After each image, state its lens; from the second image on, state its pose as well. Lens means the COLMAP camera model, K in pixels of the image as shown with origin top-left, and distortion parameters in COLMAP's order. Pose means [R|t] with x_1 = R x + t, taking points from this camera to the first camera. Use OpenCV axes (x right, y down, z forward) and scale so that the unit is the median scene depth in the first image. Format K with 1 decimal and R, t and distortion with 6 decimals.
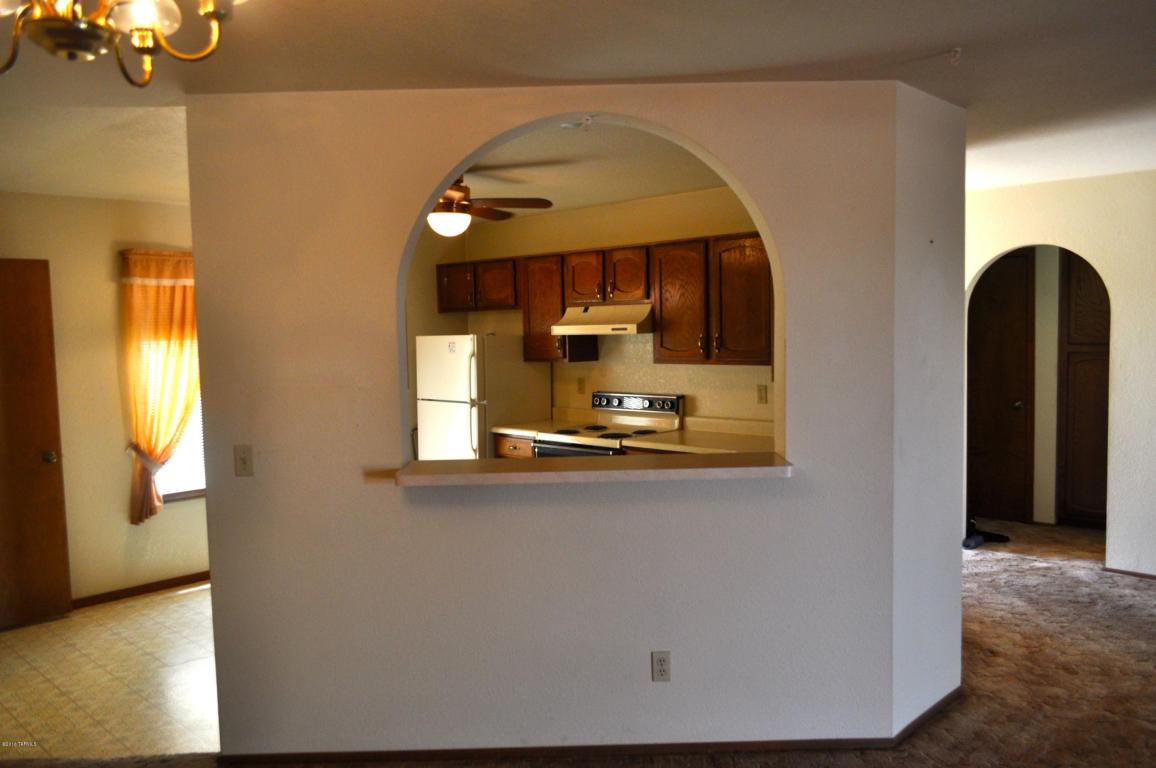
lens RADIAL K [[905.7, 0, 586.1], [0, 905.7, 377.0], [0, 0, 1]] dist [-0.007251, 0.005366]
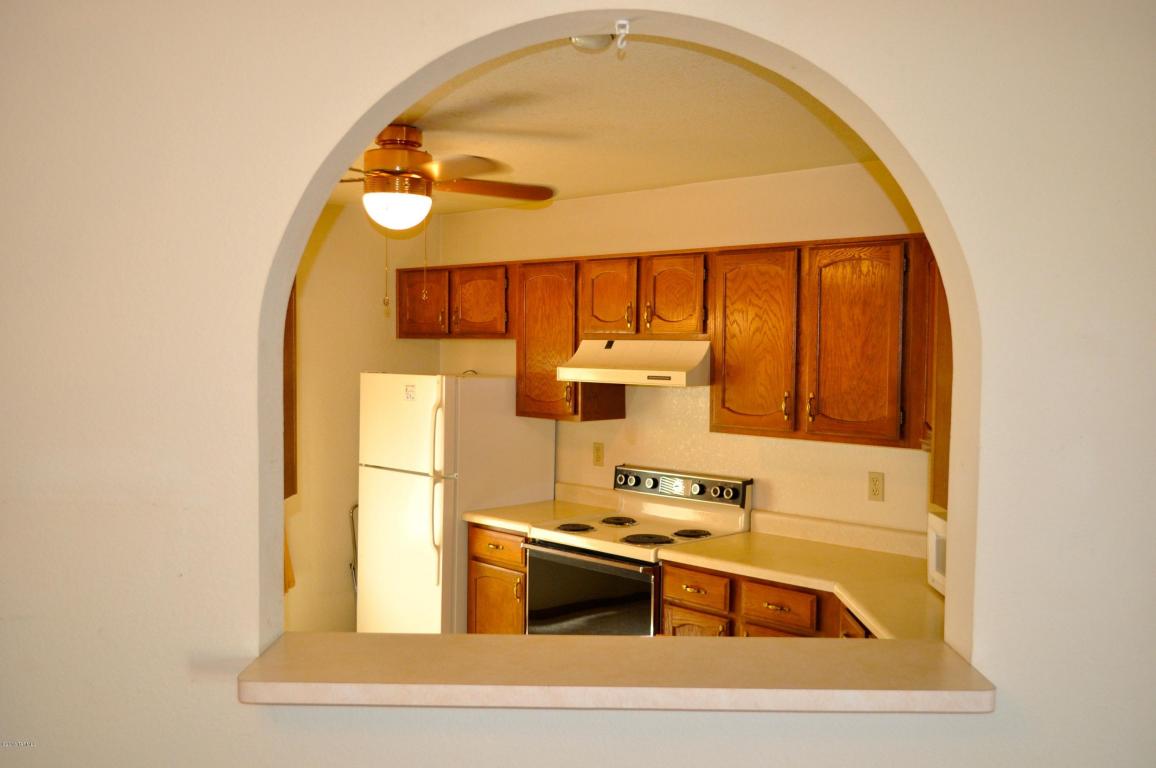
lens RADIAL K [[1123.9, 0, 577.3], [0, 1123.9, 388.6], [0, 0, 1]] dist [0.011734, 0.000000]
pose [[0.999043, 0.033784, -0.027764, 0.000181], [-0.034166, 0.999326, -0.013394, -0.030602], [0.027293, 0.014329, 0.999525, 0.174141]]
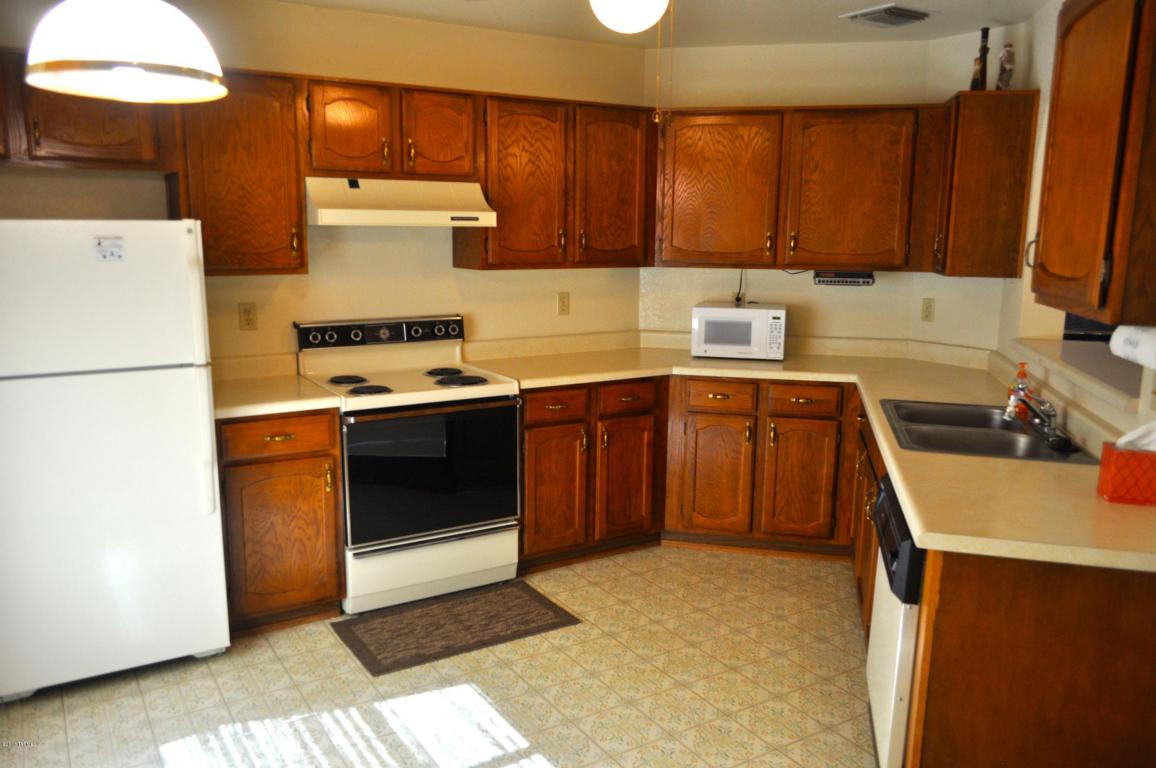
lens RADIAL K [[905.7, 0, 577.5], [0, 905.7, 387.4], [0, 0, 1]] dist [-0.007251, 0.005366]
pose [[0.234117, -0.143905, 0.961499, -0.569005], [0.042338, 0.989556, 0.137795, -0.017689], [-0.971286, 0.008448, 0.237765, 0.730531]]
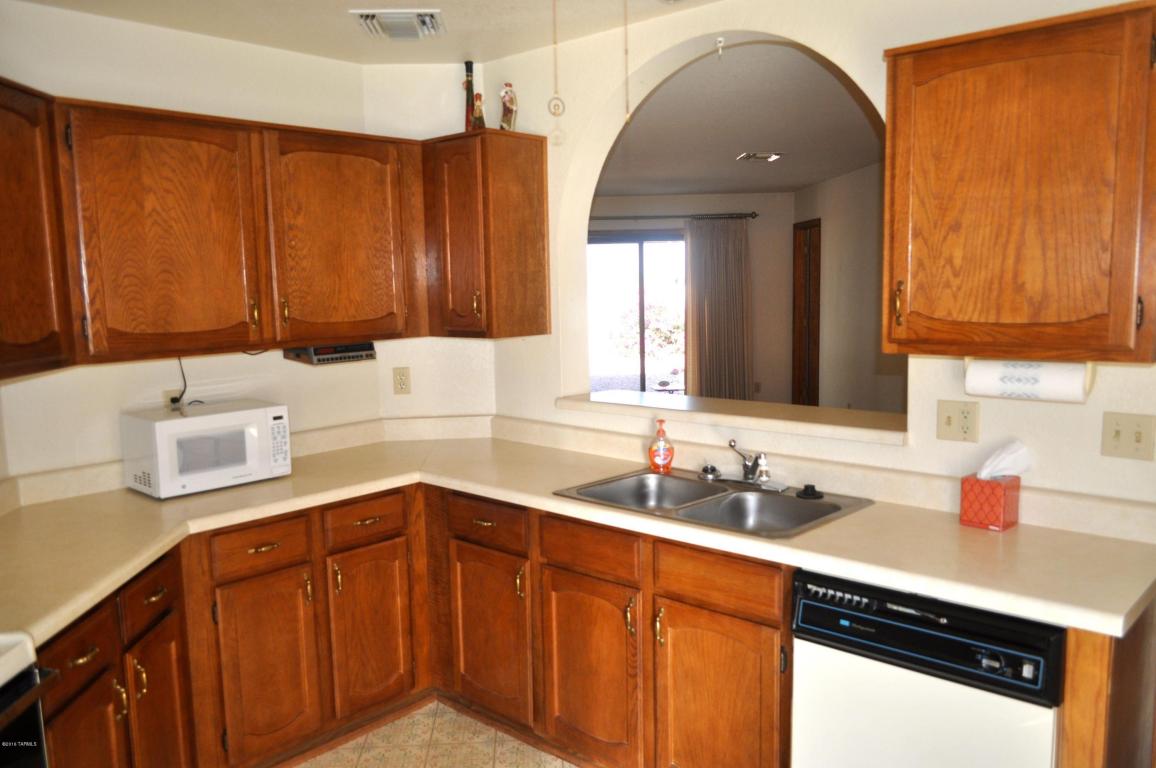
lens RADIAL K [[905.7, 0, 577.8], [0, 905.7, 390.4], [0, 0, 1]] dist [-0.007251, 0.005366]
pose [[-0.732227, -0.041600, 0.679789, -0.295016], [0.083516, 0.985115, 0.150243, -0.044461], [-0.675920, 0.166785, -0.717854, 1.000945]]
